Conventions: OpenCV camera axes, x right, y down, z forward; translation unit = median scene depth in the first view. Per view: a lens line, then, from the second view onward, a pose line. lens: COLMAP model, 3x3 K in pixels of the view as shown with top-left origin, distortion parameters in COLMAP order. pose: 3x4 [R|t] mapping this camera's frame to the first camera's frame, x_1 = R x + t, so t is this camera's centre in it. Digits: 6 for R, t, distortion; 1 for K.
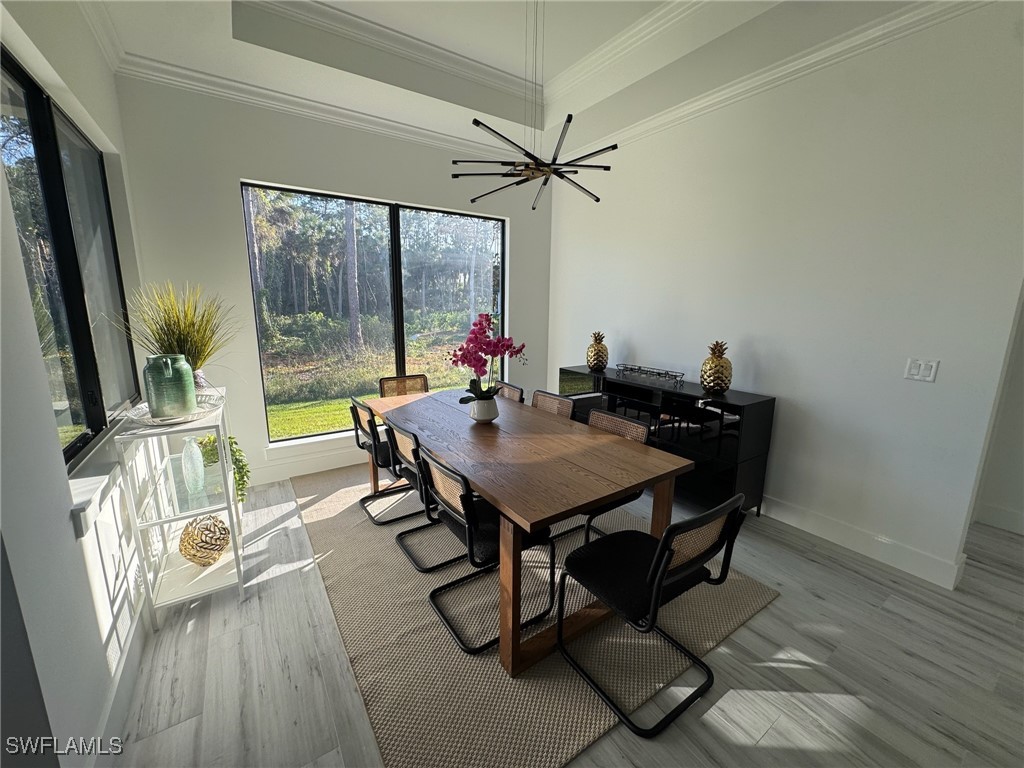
lens RADIAL K [[410.9, 0, 507.7], [0, 410.9, 382.2], [0, 0, 1]] dist [-0.006244, 0.000001]
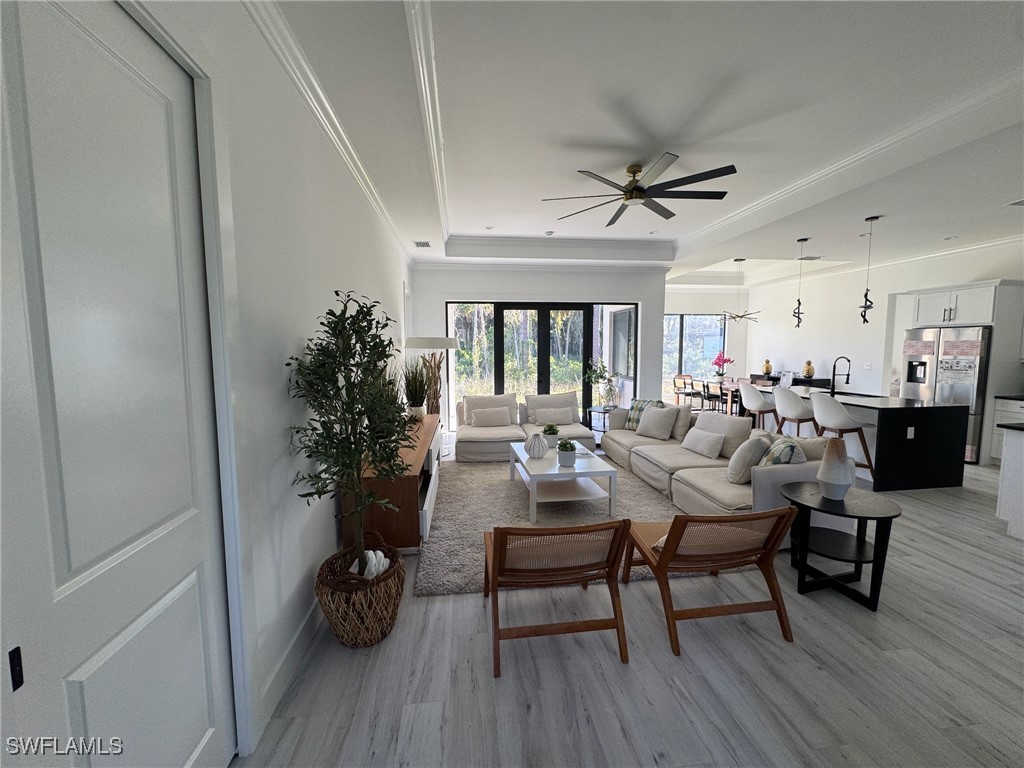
lens RADIAL K [[410.9, 0, 511.4], [0, 410.9, 384.1], [0, 0, 1]] dist [-0.006244, 0.000001]
pose [[0.891284, 0.019709, -0.453016, -0.040847], [-0.067036, 0.993804, -0.088654, 0.363285], [0.448462, 0.109384, 0.887083, -1.957395]]
